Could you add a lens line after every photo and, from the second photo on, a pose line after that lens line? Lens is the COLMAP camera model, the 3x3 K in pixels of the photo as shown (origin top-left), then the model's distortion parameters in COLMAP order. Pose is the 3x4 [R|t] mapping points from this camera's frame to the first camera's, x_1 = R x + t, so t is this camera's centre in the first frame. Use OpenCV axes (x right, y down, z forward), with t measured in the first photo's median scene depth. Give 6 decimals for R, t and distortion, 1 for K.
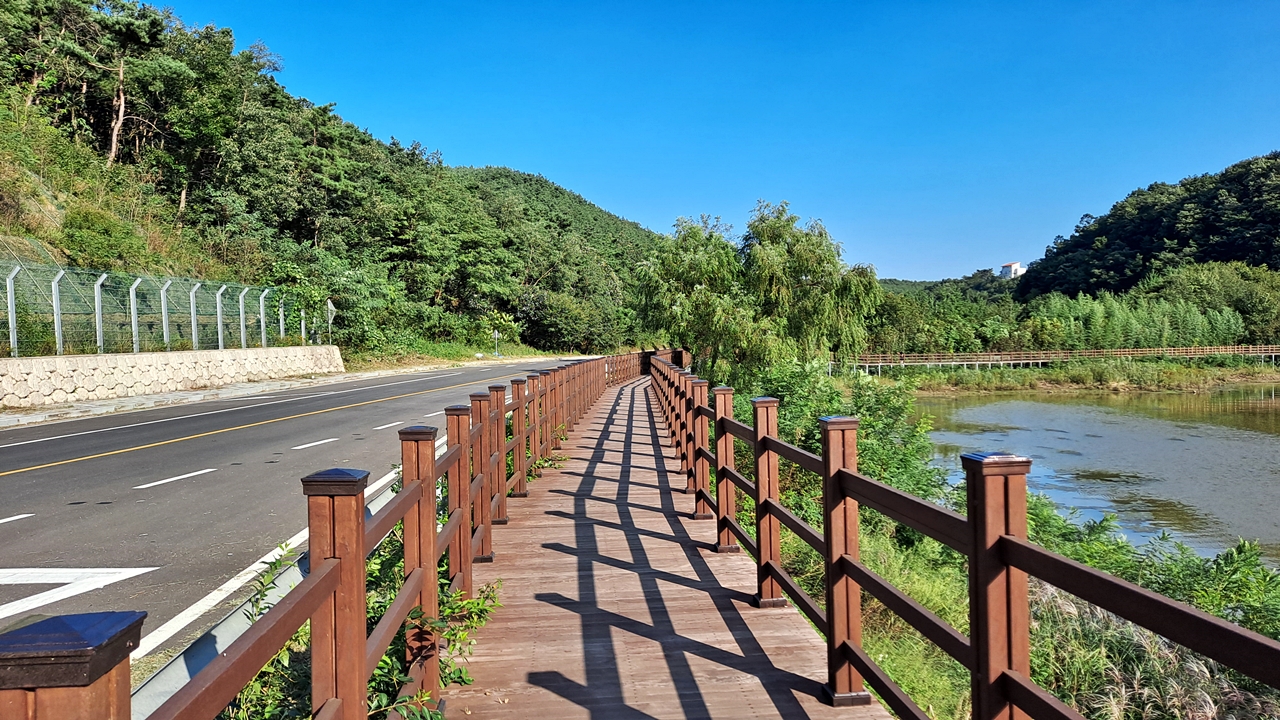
lens RADIAL K [[961.8, 0, 640.0], [0, 961.8, 360.0], [0, 0, 1]] dist [0.057450, -0.004069]
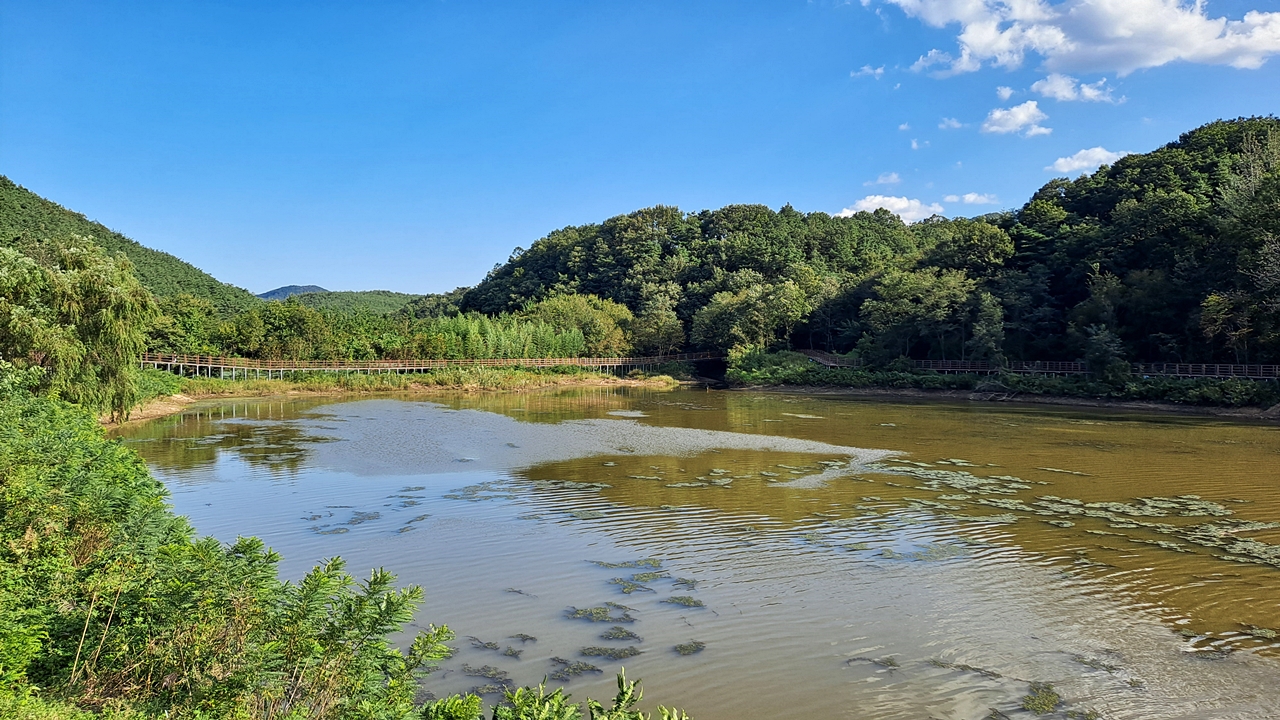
lens RADIAL K [[937.8, 0, 640.0], [0, 937.8, 360.0], [0, 0, 1]] dist [0.062300, -0.001974]
pose [[0.872835, 0.014340, 0.487805, 0.063260], [-0.009386, 0.999877, -0.012600, 0.003127], [-0.487925, 0.006420, 0.872862, -0.158381]]
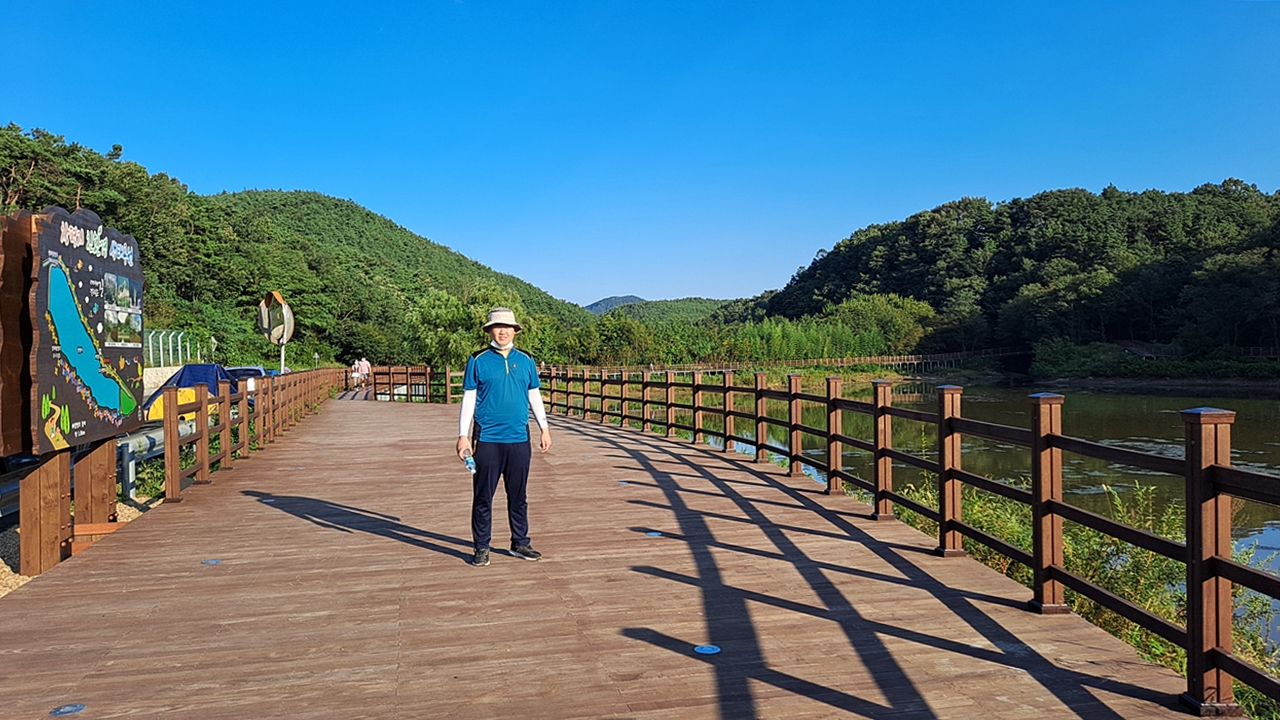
lens RADIAL K [[961.8, 0, 640.0], [0, 961.8, 360.0], [0, 0, 1]] dist [0.057450, -0.004069]
pose [[0.982928, -0.013590, 0.183488, 0.032502], [0.016708, 0.999741, -0.015459, 0.005726], [-0.183230, 0.018261, 0.982900, -0.283205]]
